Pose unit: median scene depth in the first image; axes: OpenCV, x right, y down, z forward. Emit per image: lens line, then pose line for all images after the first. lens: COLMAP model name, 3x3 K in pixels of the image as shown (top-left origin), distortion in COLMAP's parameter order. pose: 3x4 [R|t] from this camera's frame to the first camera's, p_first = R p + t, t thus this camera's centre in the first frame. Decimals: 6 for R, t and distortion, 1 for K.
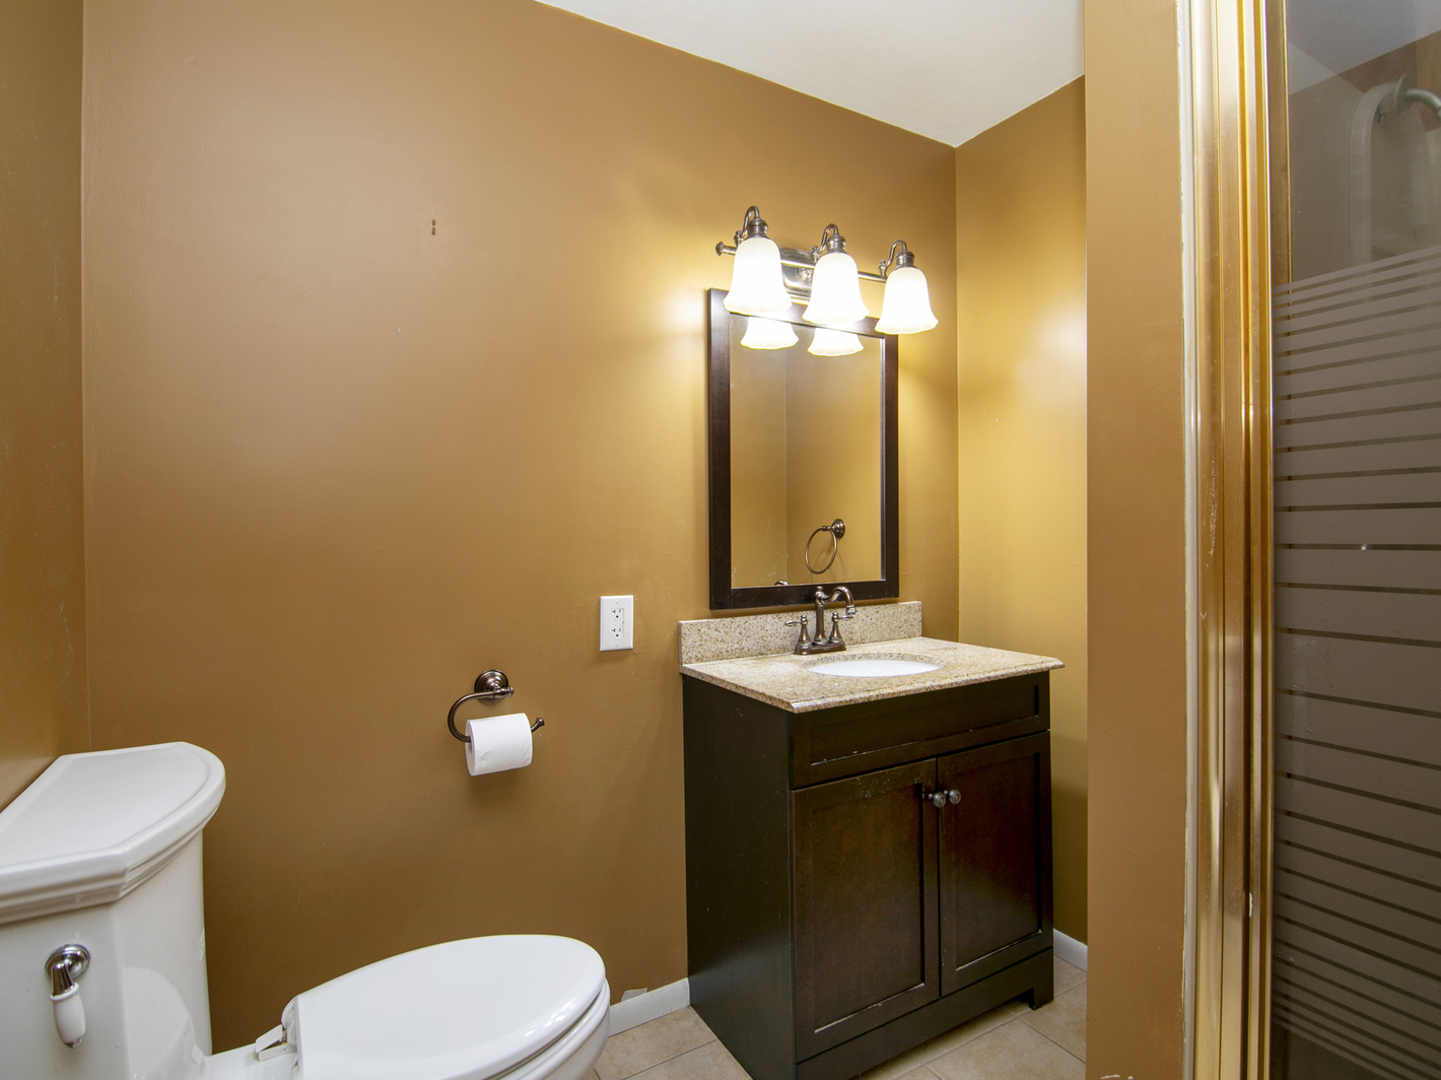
lens RADIAL K [[740.6, 0, 723.9], [0, 740.6, 535.4], [0, 0, 1]] dist [-0.003297, -0.009239]
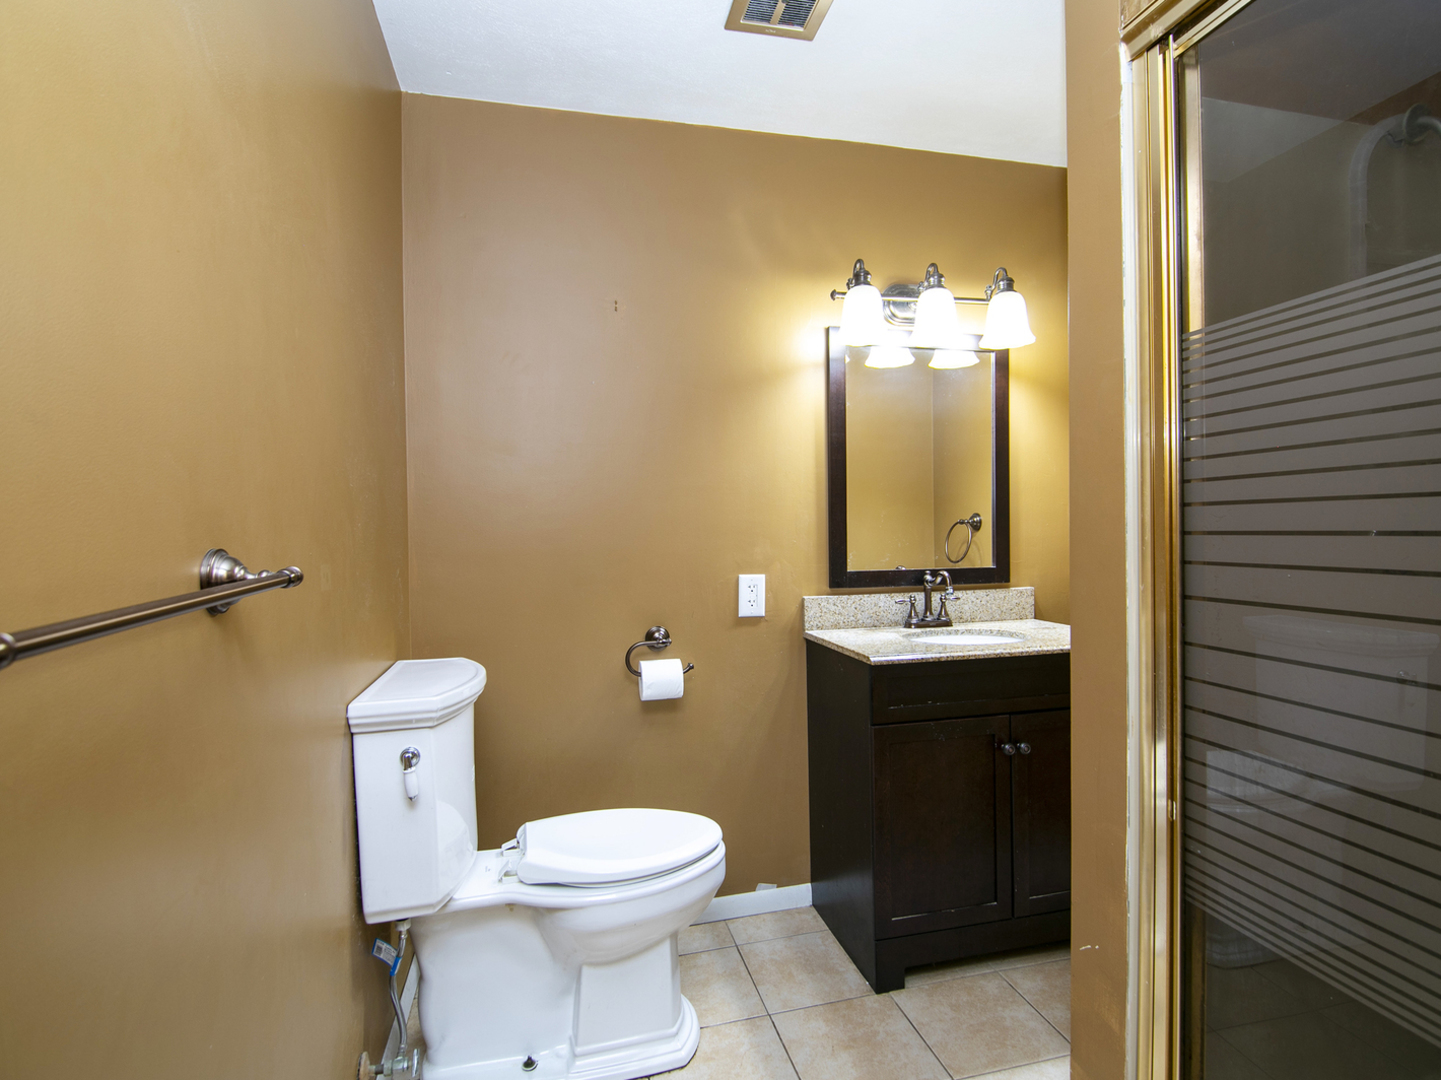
lens RADIAL K [[740.6, 0, 717.8], [0, 740.6, 536.8], [0, 0, 1]] dist [-0.003297, -0.009239]
pose [[0.957765, 0.001691, -0.287547, 0.177834], [0.000815, 0.999963, 0.008592, 0.005284], [0.287551, -0.008464, 0.957728, -0.261106]]
